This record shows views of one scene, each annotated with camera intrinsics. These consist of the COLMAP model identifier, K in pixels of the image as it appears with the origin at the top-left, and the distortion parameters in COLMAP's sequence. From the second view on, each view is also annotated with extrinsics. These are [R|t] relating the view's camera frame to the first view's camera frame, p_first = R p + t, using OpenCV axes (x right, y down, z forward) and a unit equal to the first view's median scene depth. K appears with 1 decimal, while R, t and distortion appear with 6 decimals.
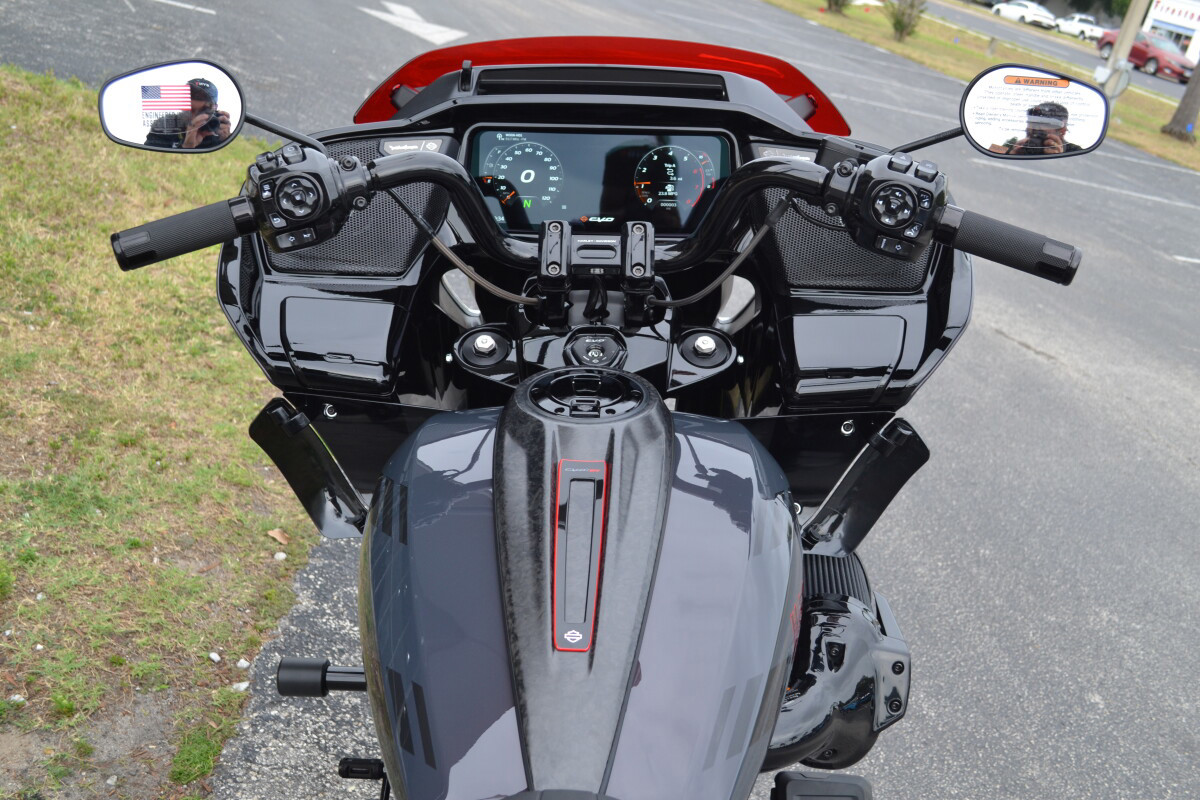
lens RADIAL K [[1305.0, 0, 596.5], [0, 1305.0, 380.8], [0, 0, 1]] dist [-0.028832, -0.024805]
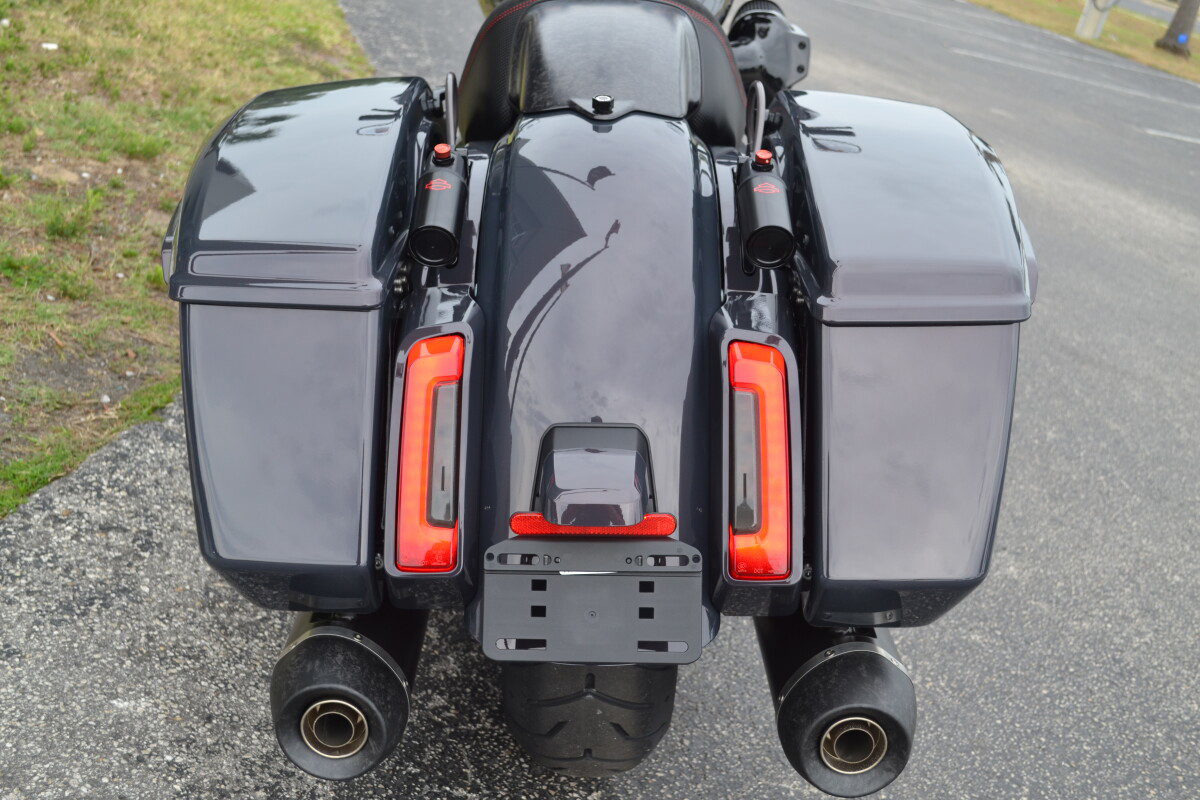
lens RADIAL K [[1447.7, 0, 596.6], [0, 1447.7, 398.9], [0, 0, 1]] dist [-0.032814, -0.002121]
pose [[0.999796, -0.003621, 0.019856, -0.051229], [0.003439, 0.999952, 0.009216, 0.566049], [-0.019888, -0.009146, 0.999760, -0.685789]]
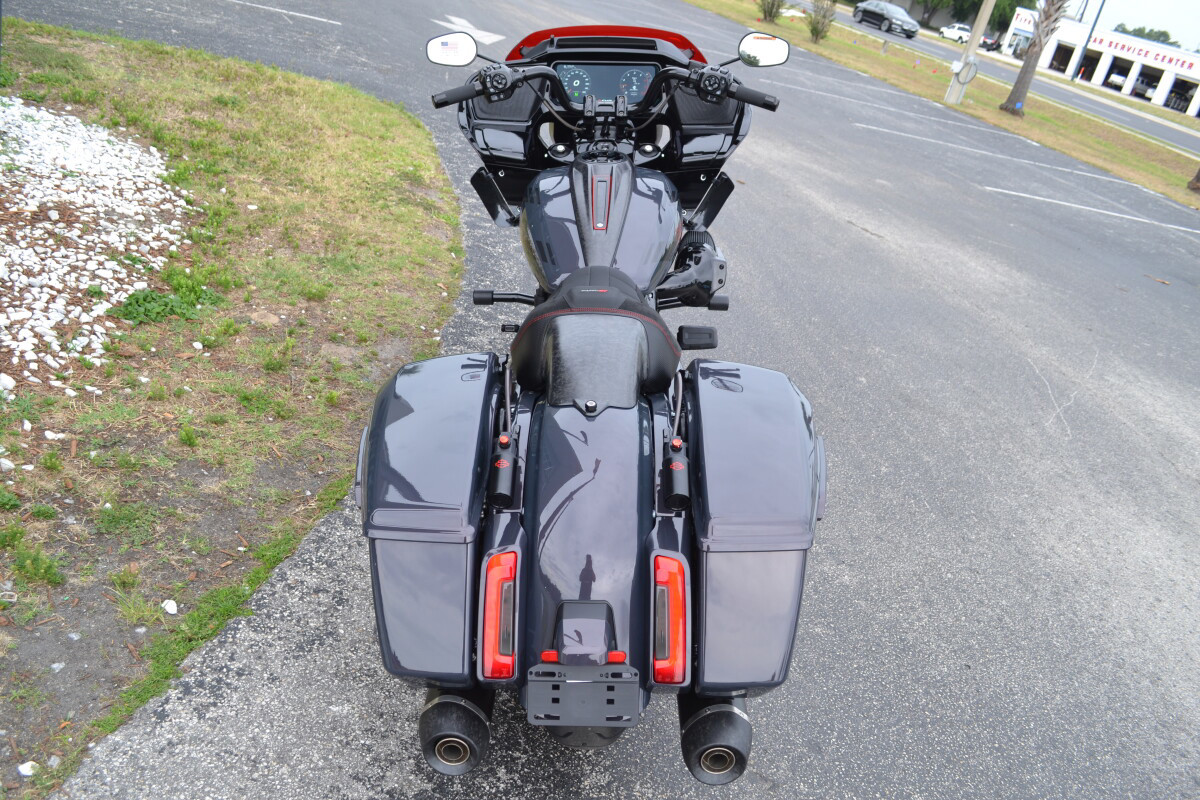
lens RADIAL K [[1026.4, 0, 593.0], [0, 1026.4, 395.9], [0, 0, 1]] dist [-0.070679, 0.003536]
pose [[0.999974, -0.007267, -0.000180, -0.025598], [0.007260, 0.997171, 0.074815, 0.287475], [-0.000365, -0.074814, 0.997197, -0.958454]]
